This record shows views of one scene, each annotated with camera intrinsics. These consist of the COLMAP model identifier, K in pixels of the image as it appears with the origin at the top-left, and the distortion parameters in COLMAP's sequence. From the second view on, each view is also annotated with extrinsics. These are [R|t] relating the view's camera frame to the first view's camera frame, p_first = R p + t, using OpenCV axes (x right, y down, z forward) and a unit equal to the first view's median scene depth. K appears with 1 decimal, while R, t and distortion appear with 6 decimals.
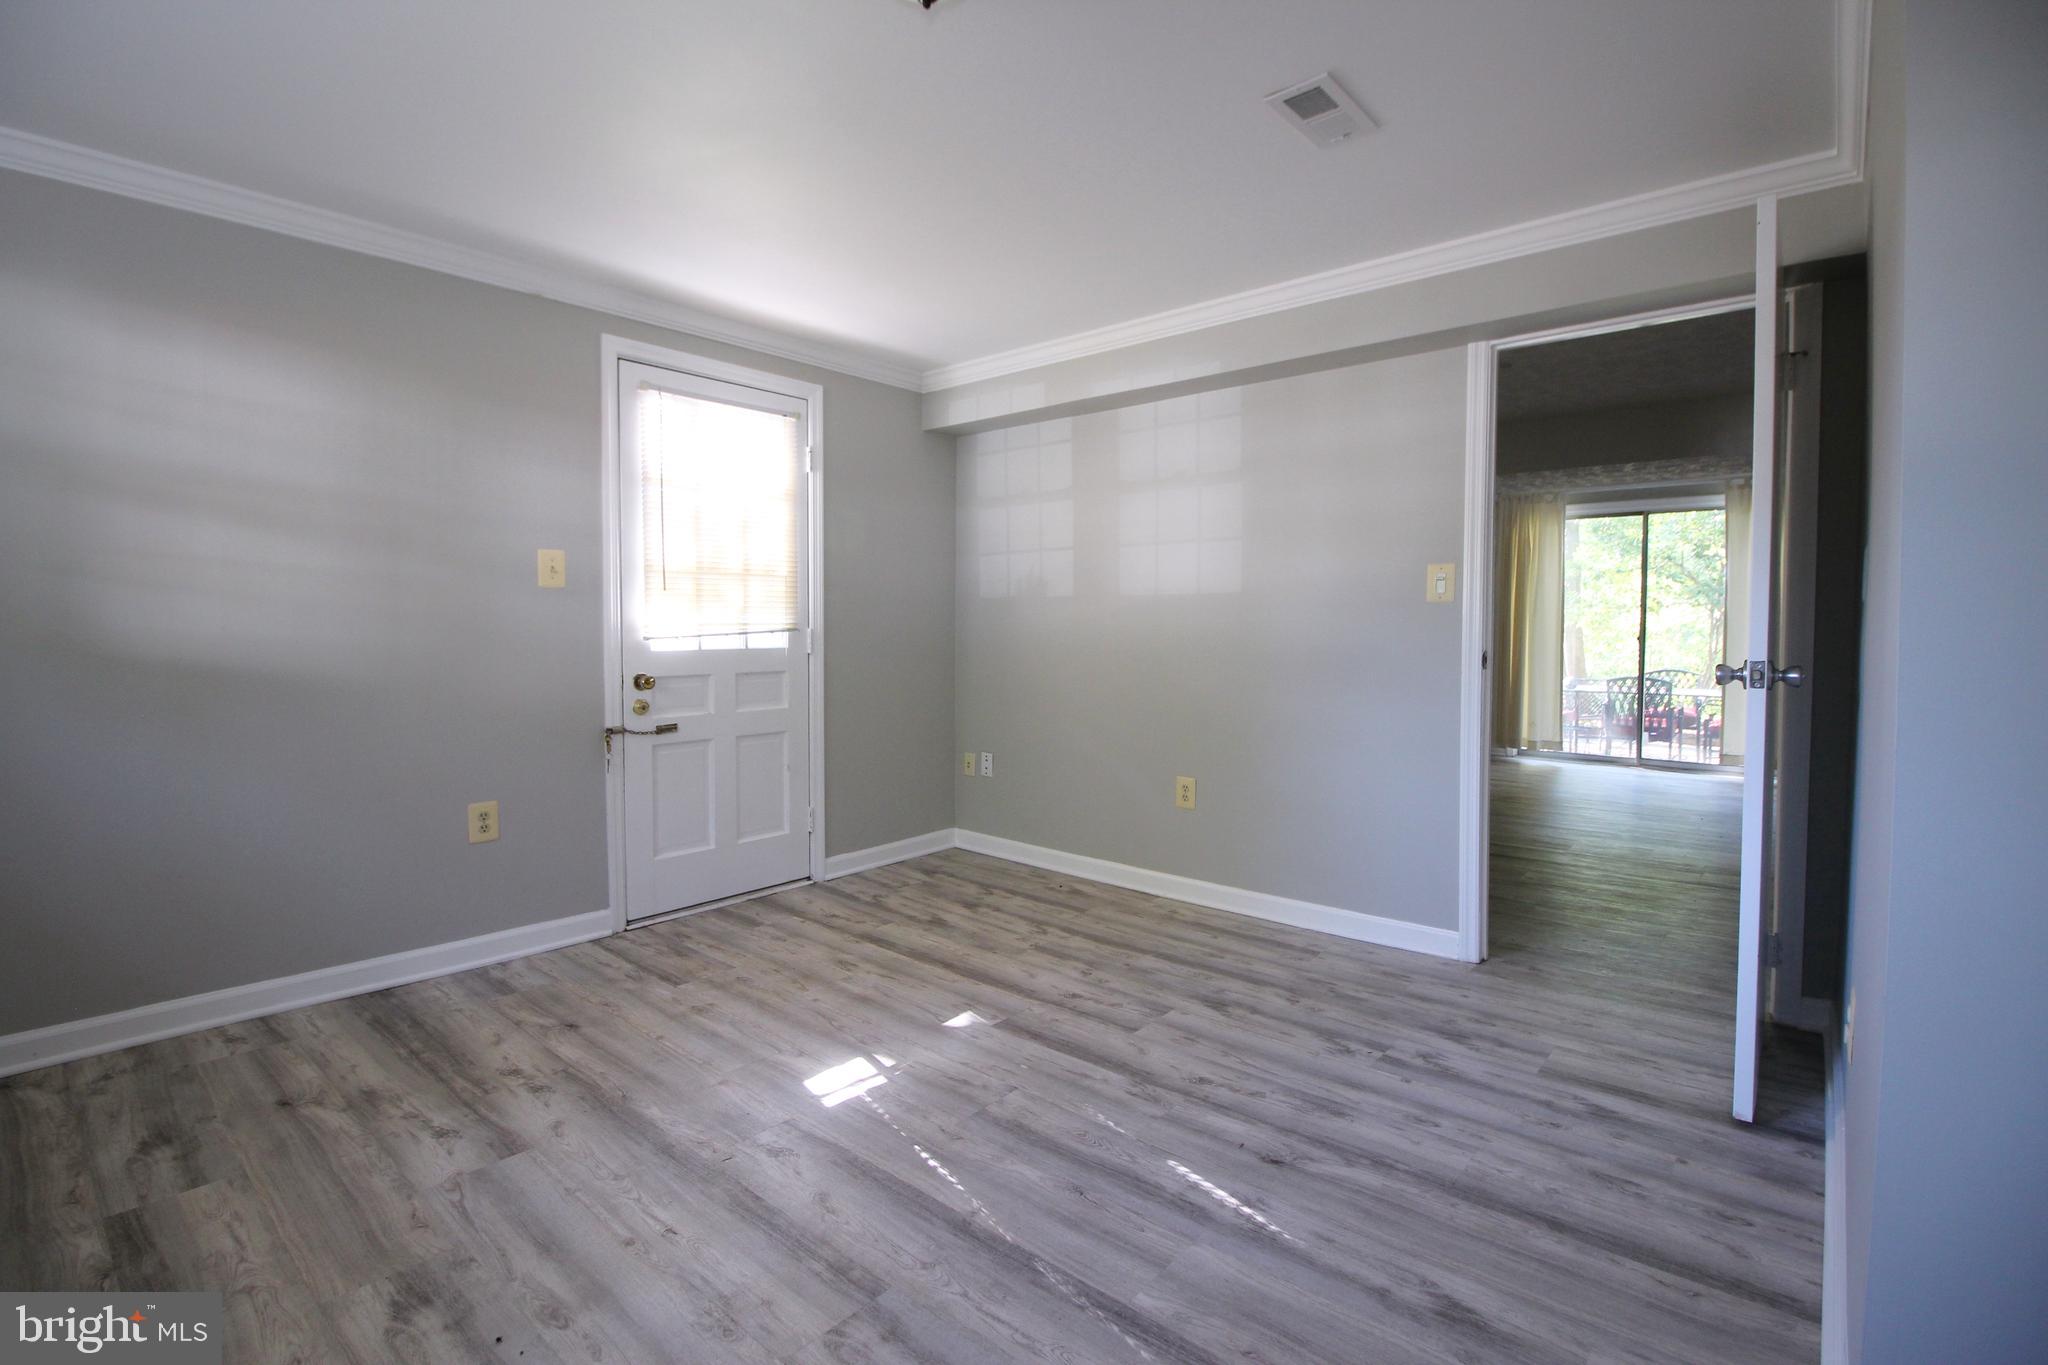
lens RADIAL K [[943.4, 0, 1012.6], [0, 943.4, 658.8], [0, 0, 1]] dist [0.002025, -0.014607]
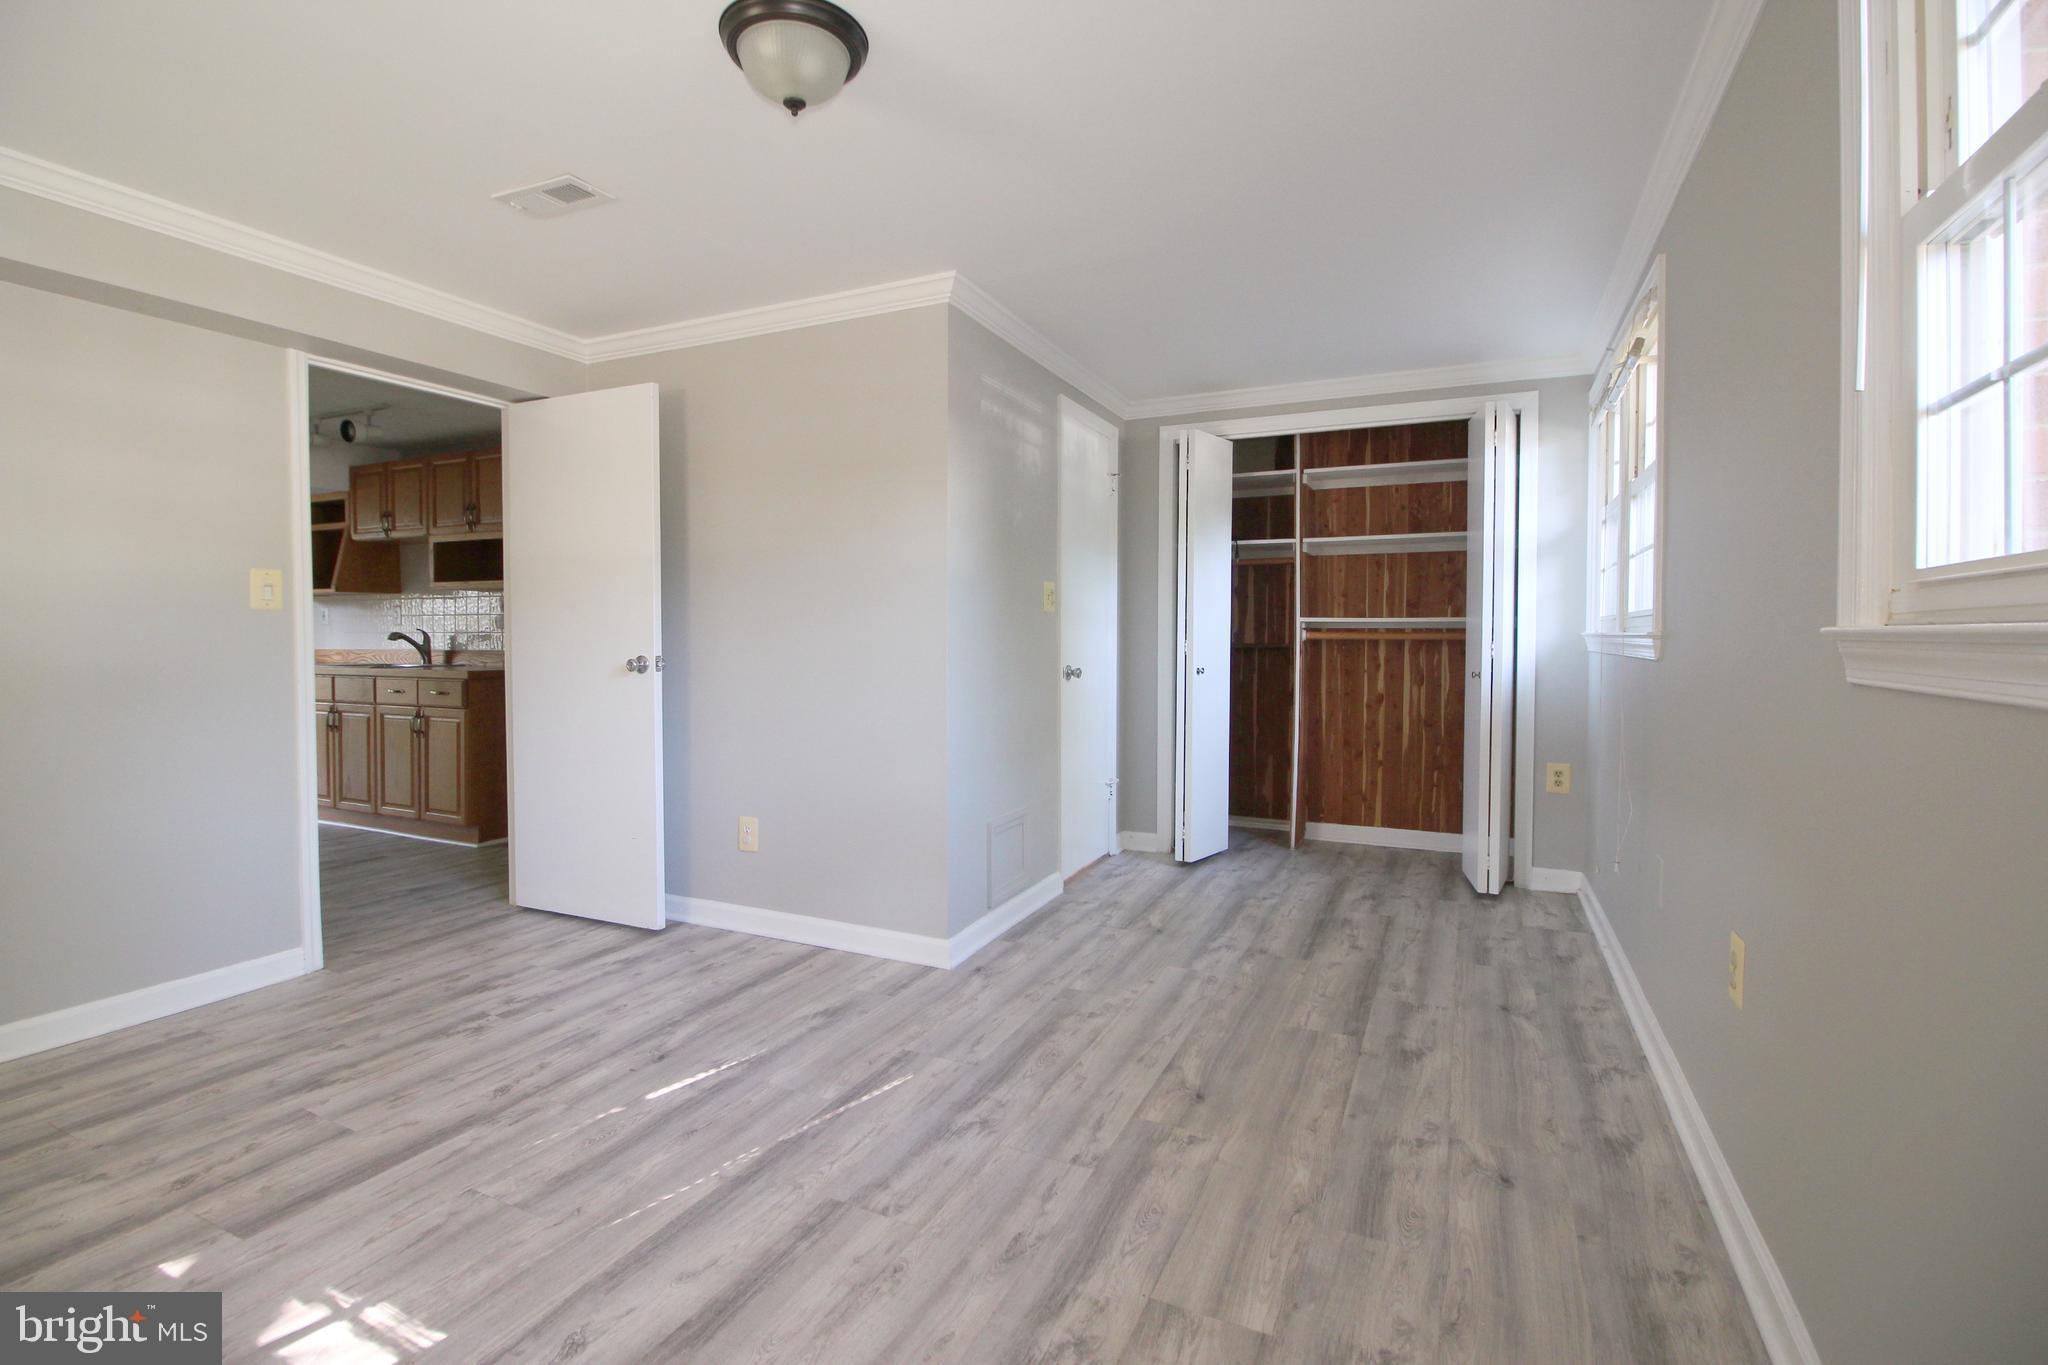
lens RADIAL K [[943.4, 0, 1012.6], [0, 943.4, 658.8], [0, 0, 1]] dist [0.002025, -0.014607]
pose [[-0.265778, -0.023526, 0.963747, -0.836333], [0.031100, 0.998973, 0.032962, -0.023603], [-0.963533, 0.038734, -0.264773, 0.679082]]
